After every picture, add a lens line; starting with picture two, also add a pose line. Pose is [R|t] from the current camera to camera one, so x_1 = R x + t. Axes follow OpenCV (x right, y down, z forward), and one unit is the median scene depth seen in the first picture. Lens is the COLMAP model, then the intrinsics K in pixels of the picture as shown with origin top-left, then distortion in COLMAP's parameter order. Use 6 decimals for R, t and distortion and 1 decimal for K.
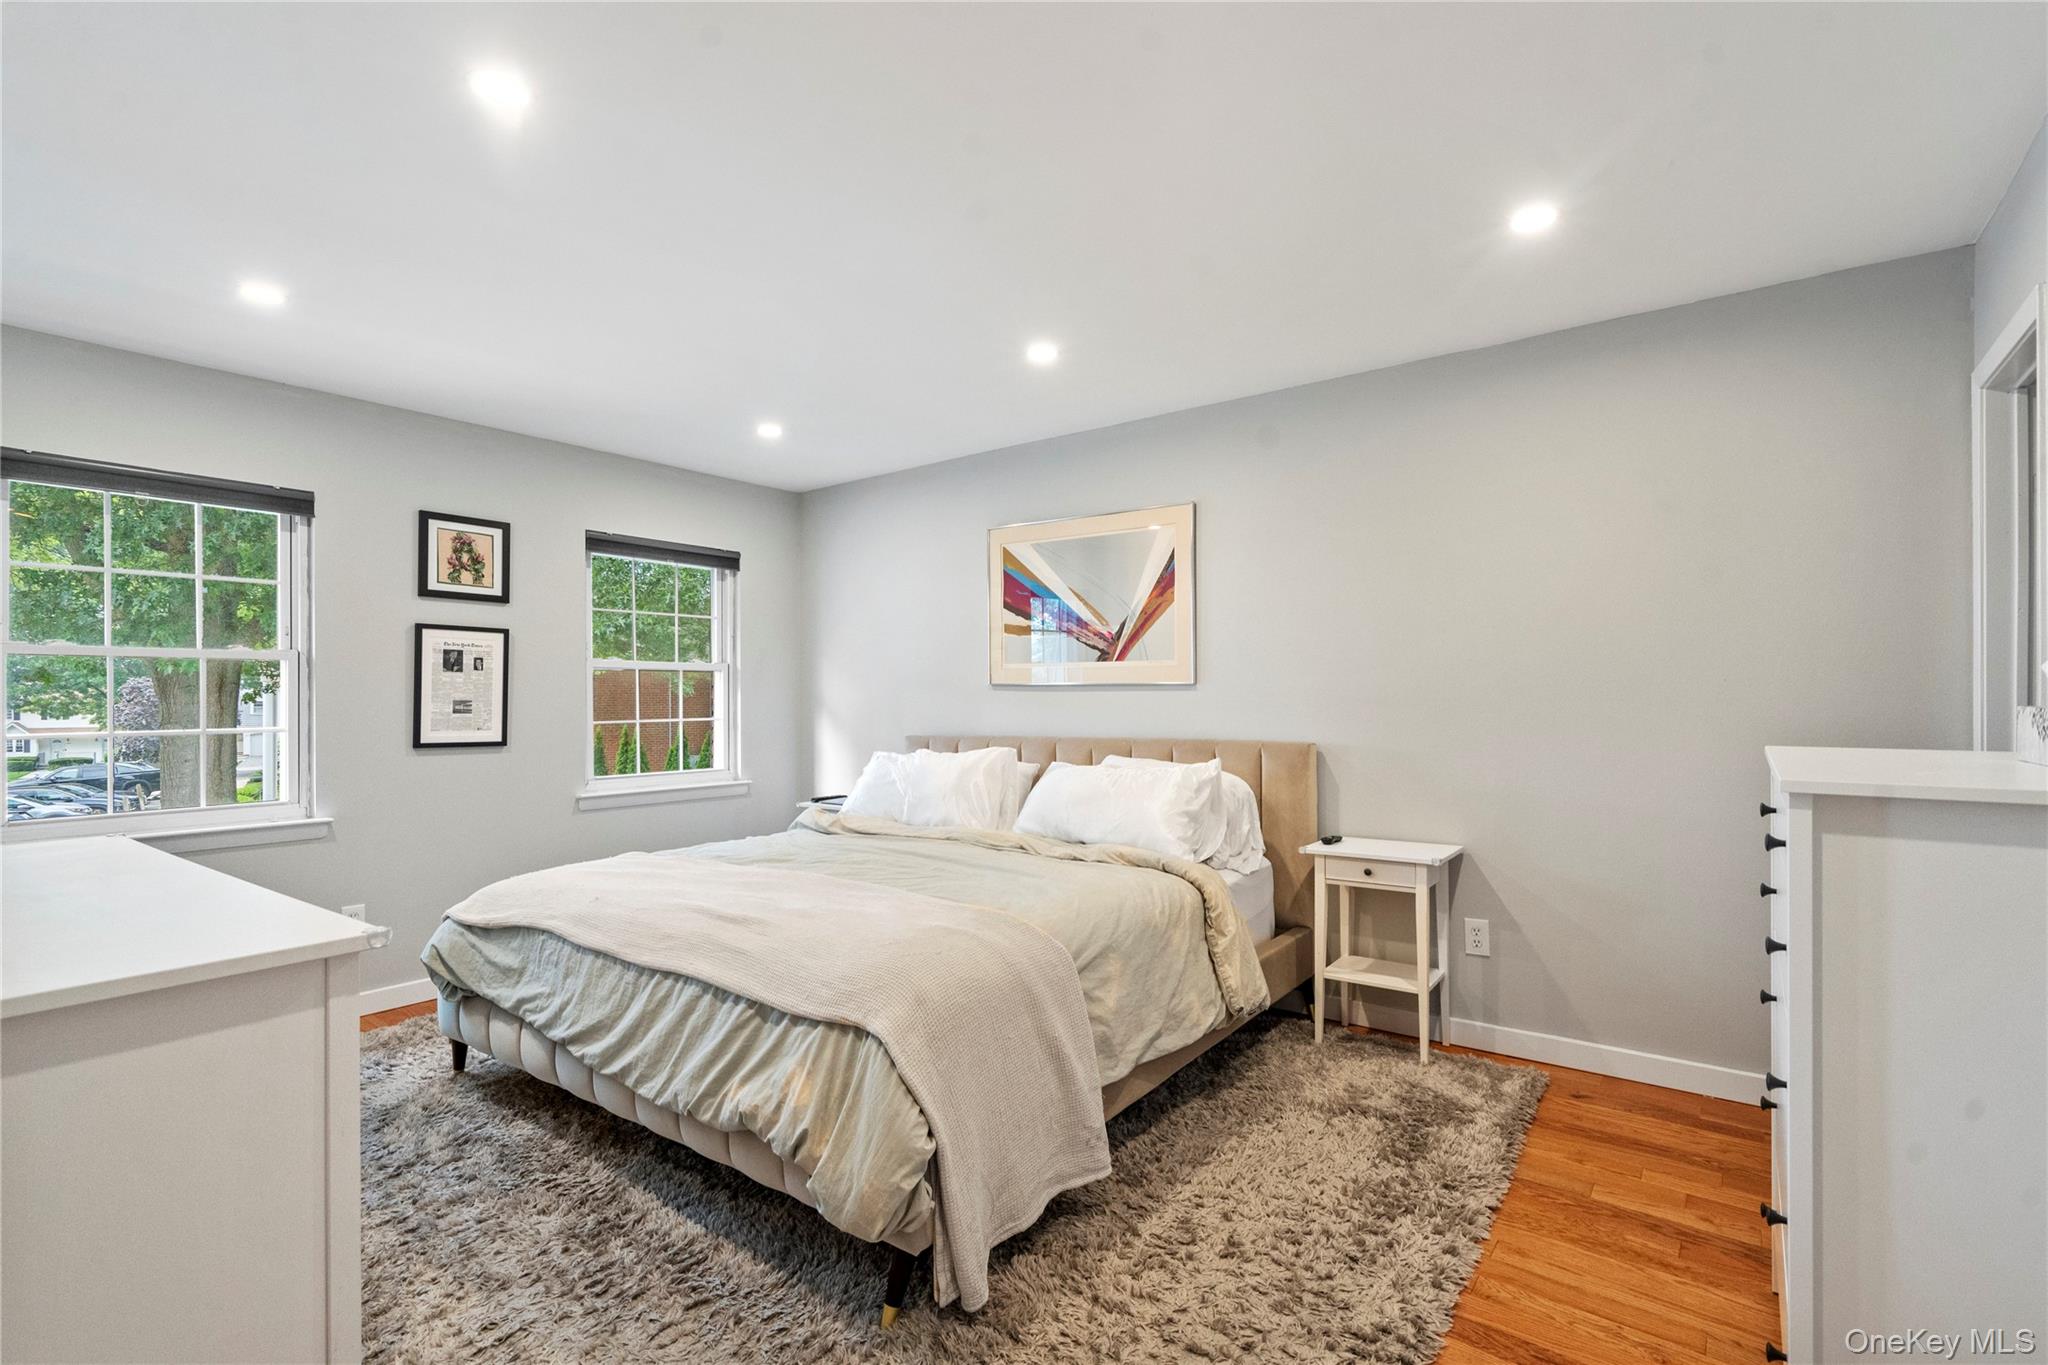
lens RADIAL K [[958.5, 0, 1030.7], [0, 958.5, 693.4], [0, 0, 1]] dist [0.001151, 0.000637]
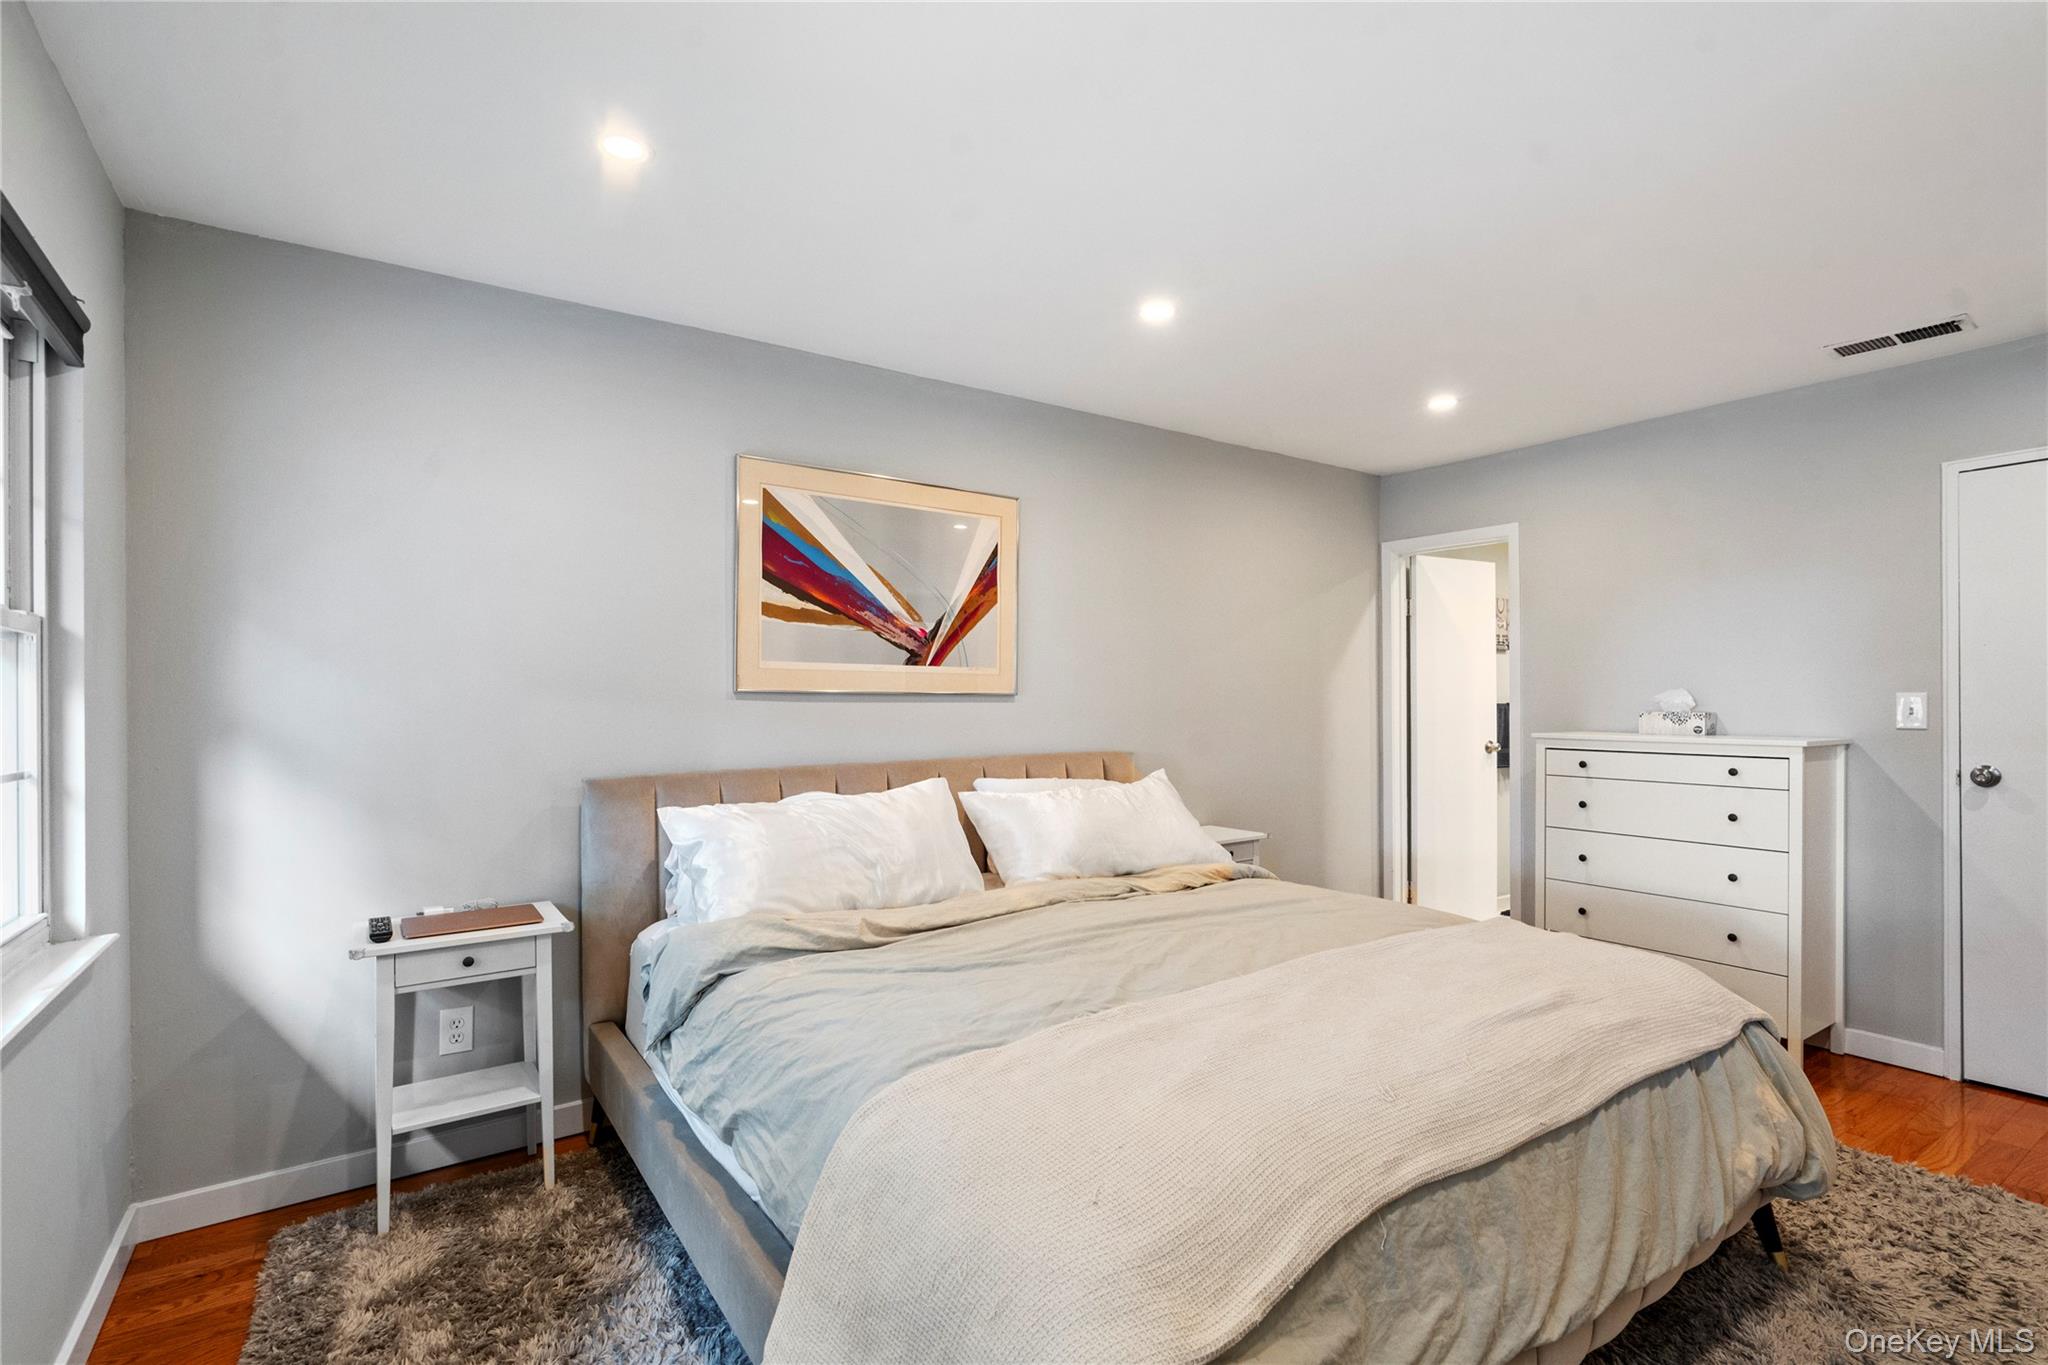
lens RADIAL K [[958.5, 0, 1030.7], [0, 958.5, 693.4], [0, 0, 1]] dist [0.001151, 0.000637]
pose [[0.299018, 0.011299, 0.954181, -0.667835], [-0.002898, 0.999936, -0.010933, -0.001145], [-0.954243, 0.000504, 0.299031, 0.670096]]
